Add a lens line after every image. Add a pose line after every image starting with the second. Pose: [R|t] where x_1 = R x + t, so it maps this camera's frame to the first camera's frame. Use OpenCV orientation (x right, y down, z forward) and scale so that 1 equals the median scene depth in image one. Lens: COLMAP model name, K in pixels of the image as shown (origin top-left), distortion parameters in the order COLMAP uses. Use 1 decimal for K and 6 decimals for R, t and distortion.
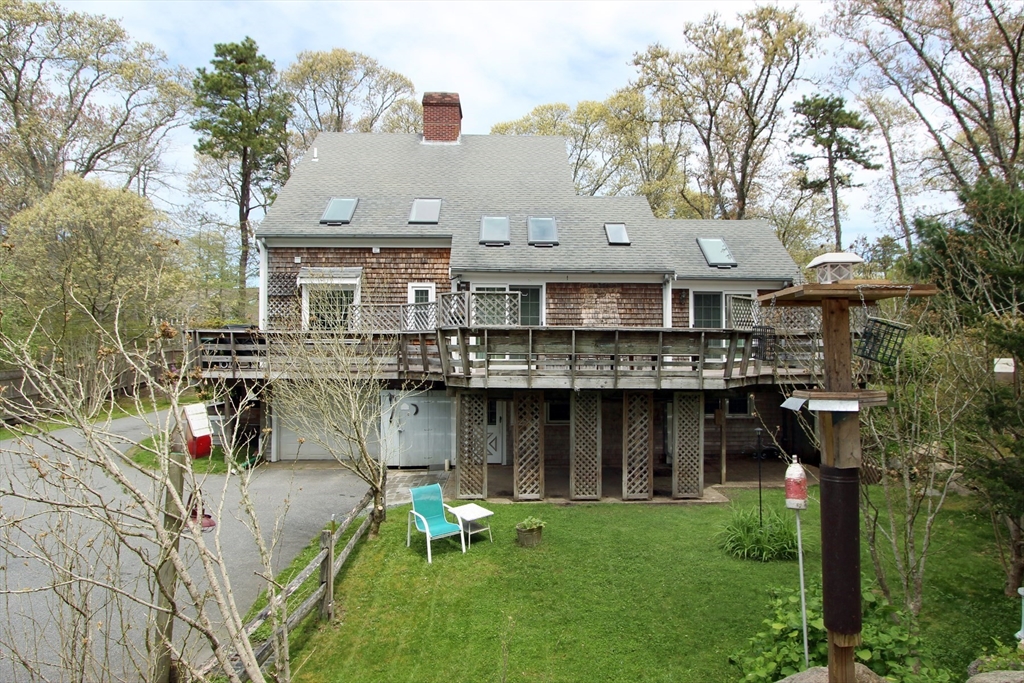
lens RADIAL K [[590.9, 0, 512.0], [0, 590.9, 341.5], [0, 0, 1]] dist [-0.023263, -0.000331]
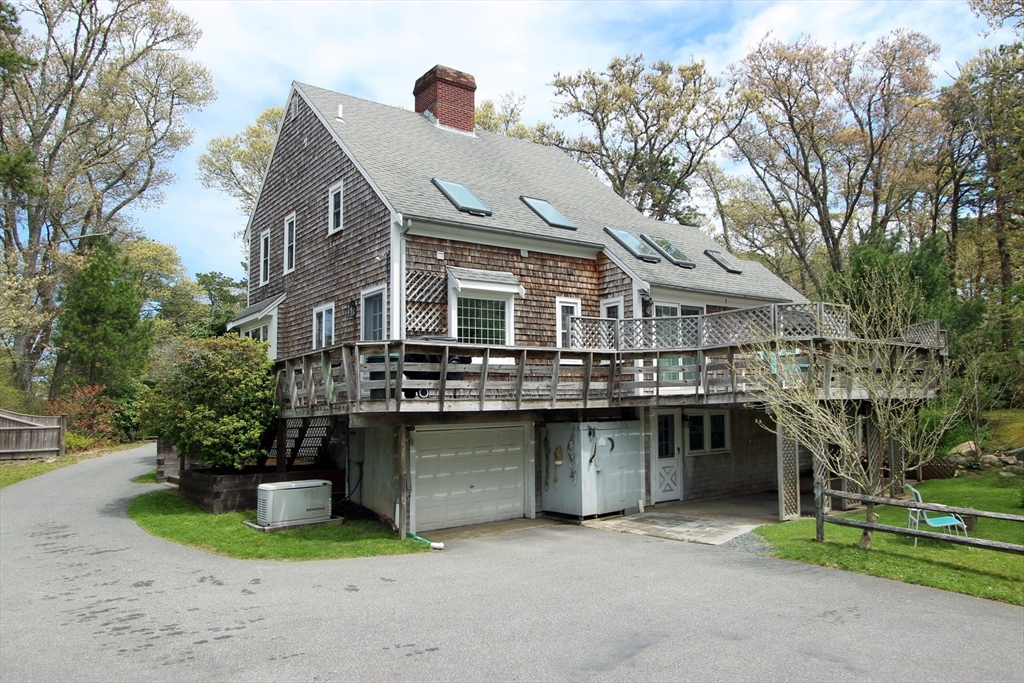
lens RADIAL K [[726.8, 0, 512.7], [0, 726.8, 358.2], [0, 0, 1]] dist [-0.007090, -0.004280]
pose [[0.806564, 0.016515, 0.590916, -0.826971], [0.024065, 0.997864, -0.060736, 0.047878], [-0.590657, 0.063208, 0.804444, 0.220189]]
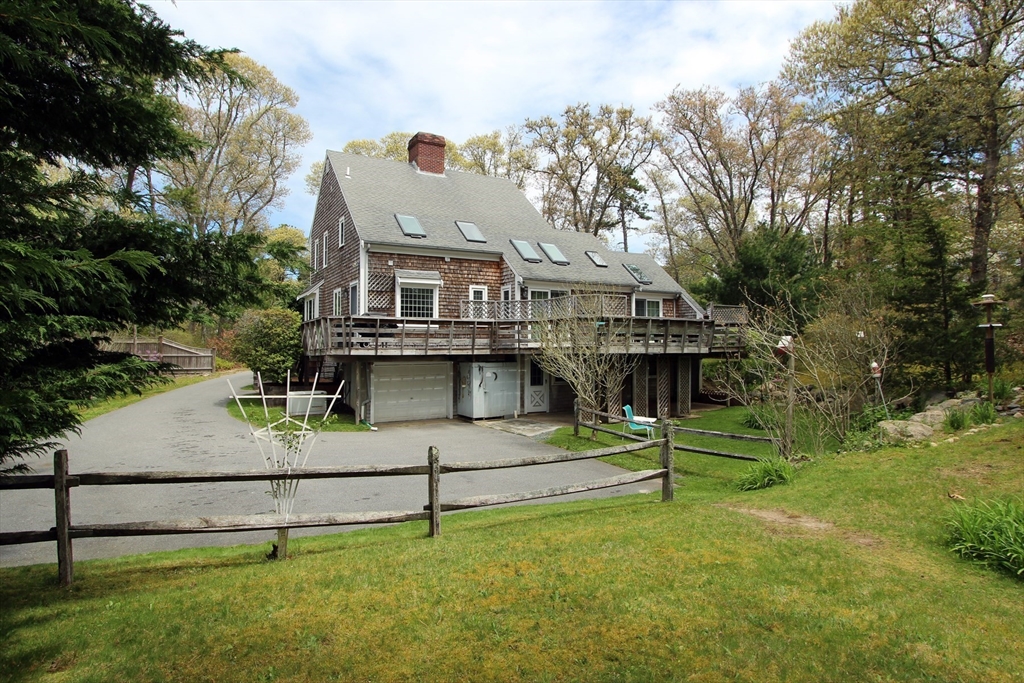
lens RADIAL K [[562.0, 0, 483.3], [0, 562.0, 343.7], [0, 0, 1]] dist [-0.021544, 0.000104]
pose [[0.891276, -0.003749, 0.453446, -0.732337], [0.001895, 0.999988, 0.004543, 0.029255], [-0.453458, -0.003189, 0.891272, -0.162904]]
